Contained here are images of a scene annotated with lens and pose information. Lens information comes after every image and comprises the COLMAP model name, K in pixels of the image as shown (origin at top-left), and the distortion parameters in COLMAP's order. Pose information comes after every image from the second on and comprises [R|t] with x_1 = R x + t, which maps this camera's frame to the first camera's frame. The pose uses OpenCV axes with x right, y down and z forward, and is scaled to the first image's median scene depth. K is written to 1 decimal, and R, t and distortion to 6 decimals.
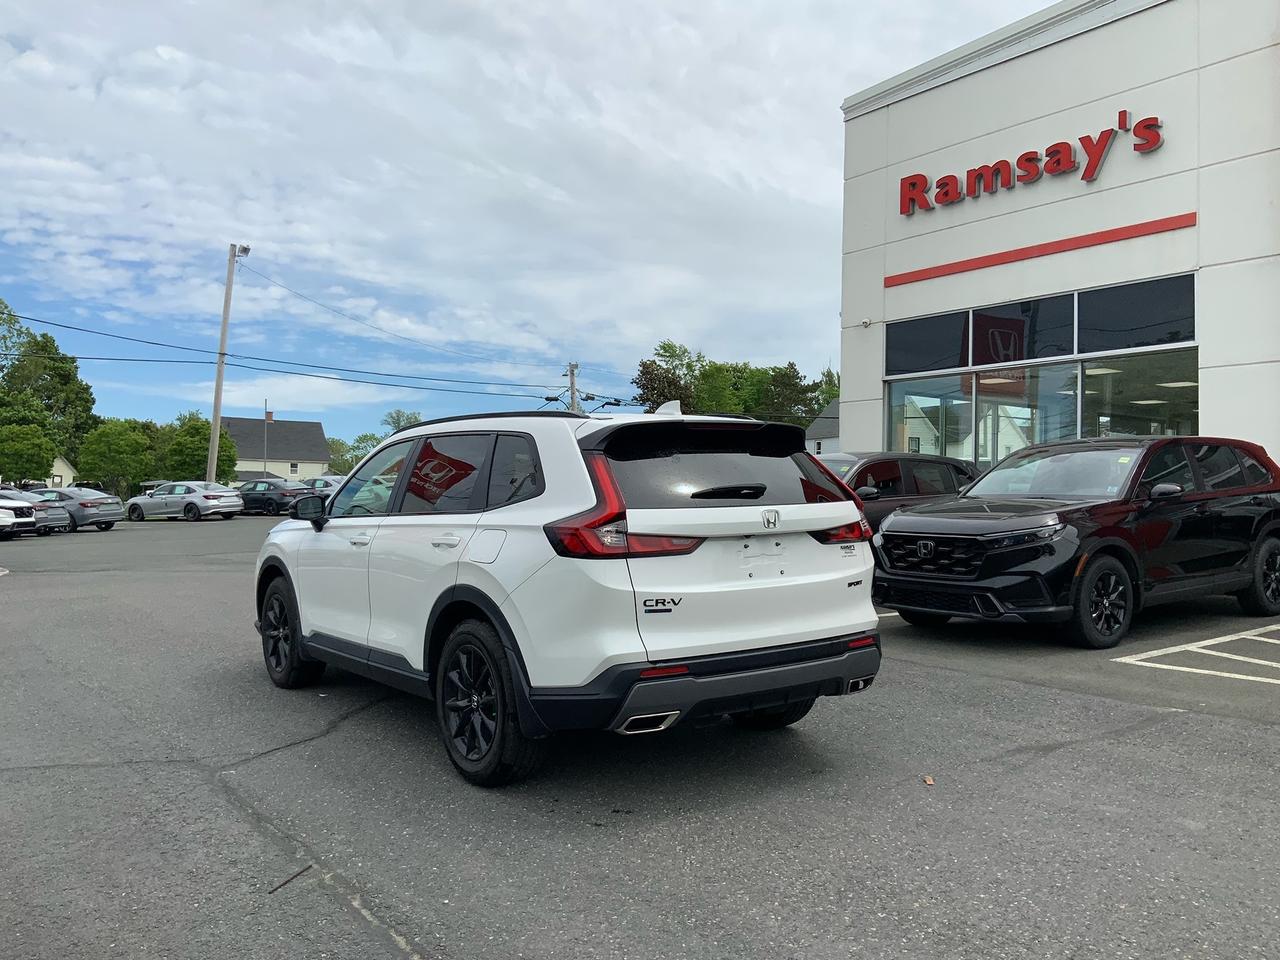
lens RADIAL K [[1092.9, 0, 634.0], [0, 1092.9, 481.4], [0, 0, 1]] dist [0.039655, -0.082396]
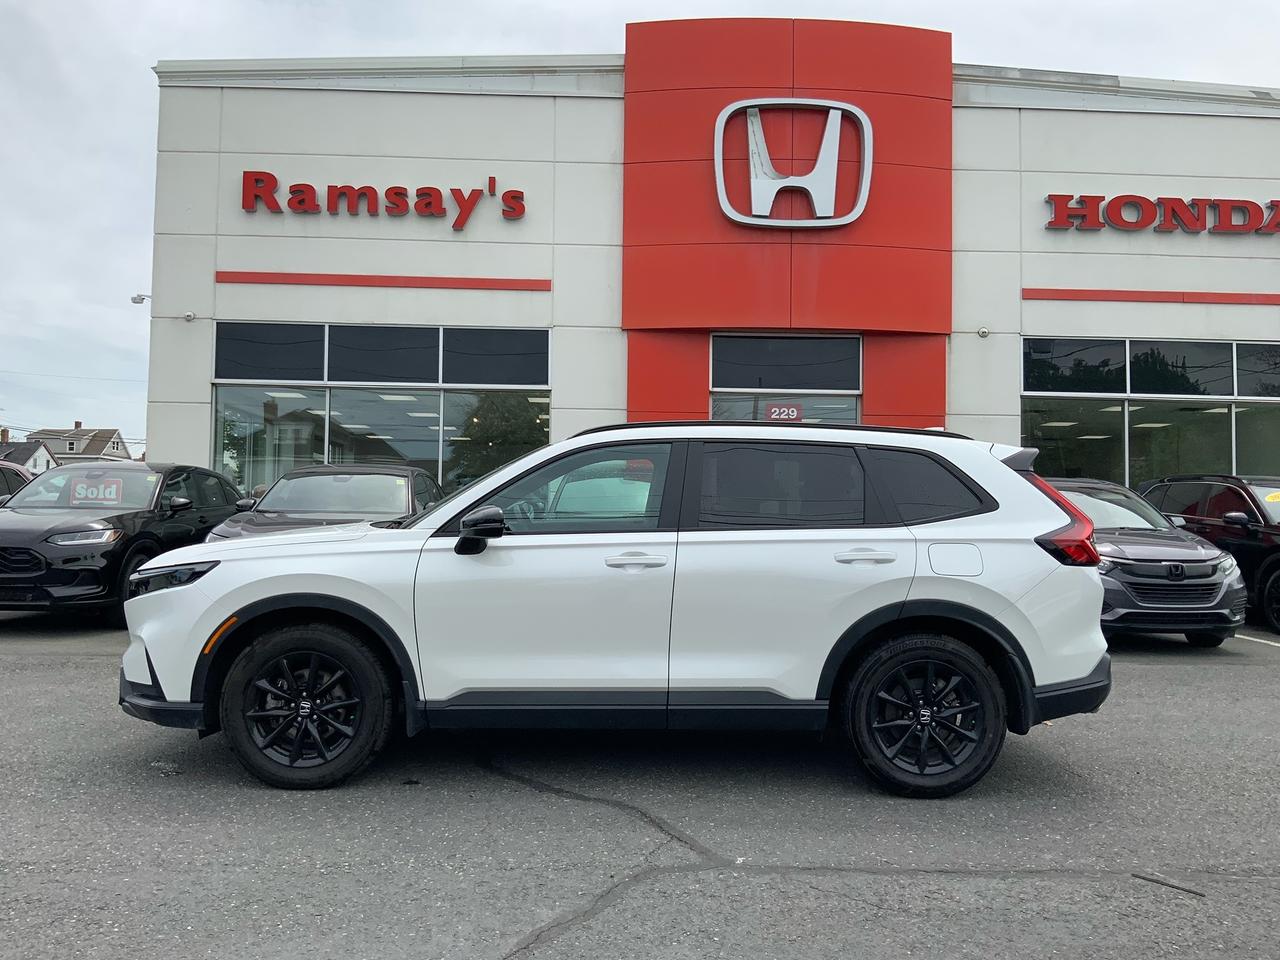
lens RADIAL K [[1092.9, 0, 634.0], [0, 1092.9, 481.4], [0, 0, 1]] dist [0.039655, -0.082396]
pose [[0.528540, 0.033962, 0.848229, -0.380936], [-0.021936, 0.999412, -0.026347, 0.006290], [-0.848625, -0.004682, 0.528974, 0.231306]]
